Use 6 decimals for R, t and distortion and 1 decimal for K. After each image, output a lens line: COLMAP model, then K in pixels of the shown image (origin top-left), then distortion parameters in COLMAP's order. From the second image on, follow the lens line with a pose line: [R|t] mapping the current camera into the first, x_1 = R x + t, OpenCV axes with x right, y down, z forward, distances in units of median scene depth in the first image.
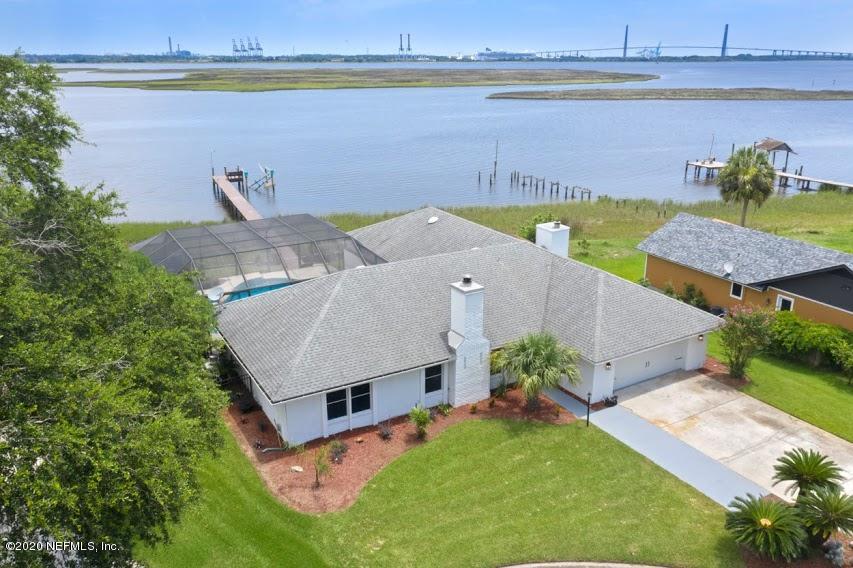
lens RADIAL K [[664.3, 0, 426.5], [0, 664.3, 284.0], [0, 0, 1]] dist [-0.011149, 0.004444]
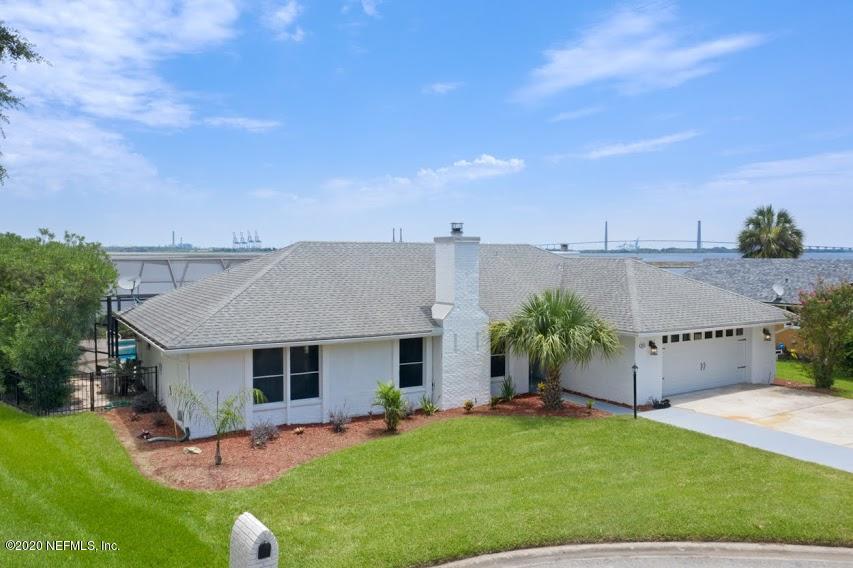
lens RADIAL K [[664.3, 0, 426.5], [0, 664.3, 284.0], [0, 0, 1]] dist [-0.011149, 0.004444]
pose [[0.999905, 0.004260, 0.013105, 0.017325], [-0.000367, 0.958915, -0.283693, 0.265698], [-0.013775, 0.283662, 0.958825, 0.297832]]
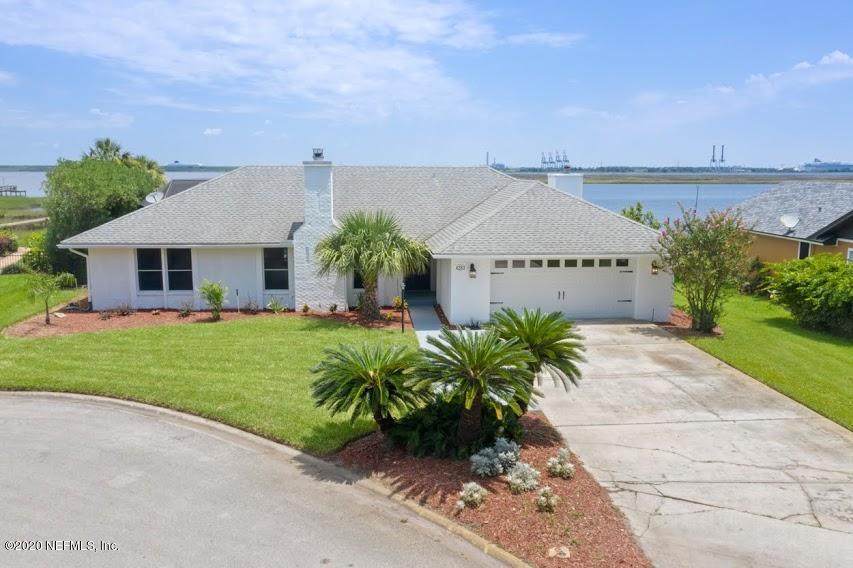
lens RADIAL K [[664.2, 0, 438.1], [0, 664.2, 285.4], [0, 0, 1]] dist [0.065077, -0.084741]
pose [[0.906675, 0.078586, -0.414445, 0.560228], [-0.145964, 0.980248, -0.133449, 0.247266], [0.395772, 0.181489, 0.900237, 0.329148]]
